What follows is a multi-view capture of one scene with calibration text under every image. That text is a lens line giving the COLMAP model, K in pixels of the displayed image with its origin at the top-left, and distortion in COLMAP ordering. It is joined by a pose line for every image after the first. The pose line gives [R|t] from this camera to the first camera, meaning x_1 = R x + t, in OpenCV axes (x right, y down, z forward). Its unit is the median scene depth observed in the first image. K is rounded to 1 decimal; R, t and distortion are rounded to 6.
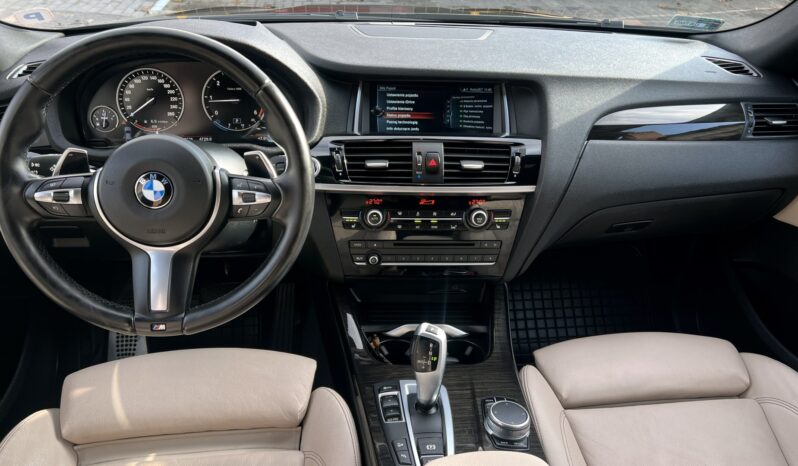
lens RADIAL K [[616.7, 0, 397.6], [0, 616.7, 237.8], [0, 0, 1]] dist [0.089547, -0.145069]
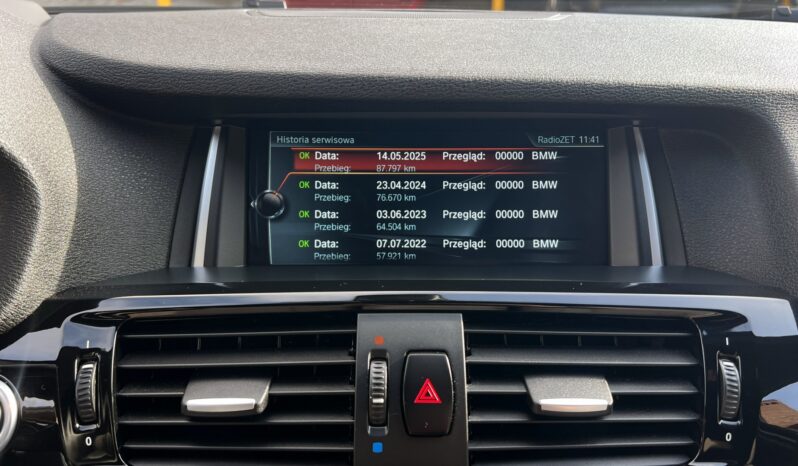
lens RADIAL K [[623.3, 0, 399.0], [0, 623.3, 233.0], [0, 0, 1]] dist [0.075267, -0.150003]
pose [[0.999406, -0.014333, -0.031341, 0.053262], [0.010395, 0.992429, -0.122377, -0.155766], [0.032858, 0.121978, 0.991989, 0.704470]]
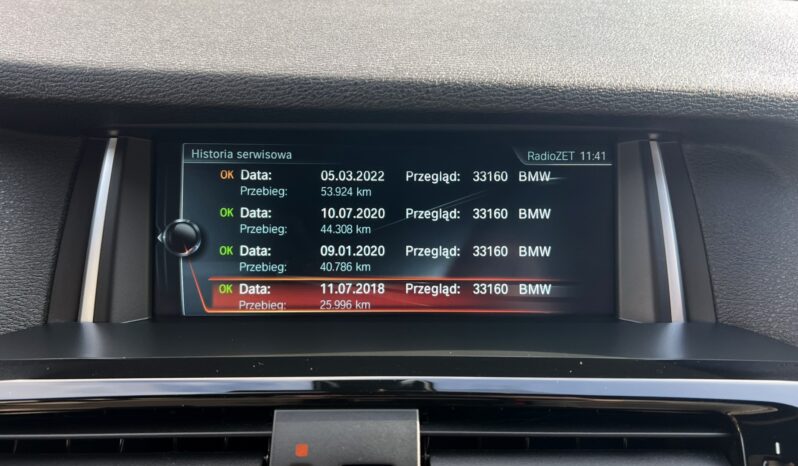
lens RADIAL K [[638.3, 0, 396.2], [0, 638.3, 232.3], [0, 0, 1]] dist [0.011596, -0.008246]
pose [[0.999572, -0.008780, -0.027921, 0.072095], [0.006274, 0.996048, -0.088590, -0.194641], [0.028589, 0.088377, 0.995677, 0.777078]]
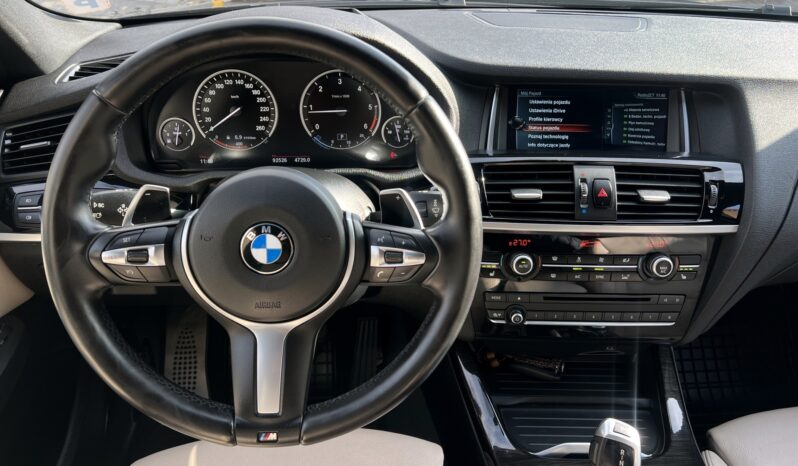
lens RADIAL K [[623.3, 0, 399.0], [0, 623.3, 233.0], [0, 0, 1]] dist [0.075267, -0.150003]
pose [[0.999285, 0.010897, -0.036202, -0.160921], [-0.010556, 0.999898, 0.009603, -0.076829], [0.036303, -0.009214, 0.999298, 0.220546]]
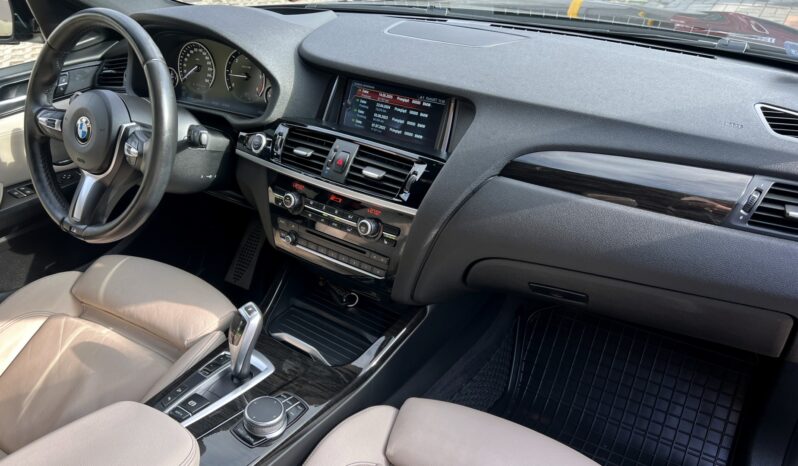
lens RADIAL K [[616.7, 0, 397.6], [0, 616.7, 237.8], [0, 0, 1]] dist [0.089547, -0.145069]
pose [[0.768110, 0.276416, -0.577582, 0.737872], [-0.263053, 0.958611, 0.108940, -0.135401], [0.583790, 0.068256, 0.809031, 0.241599]]
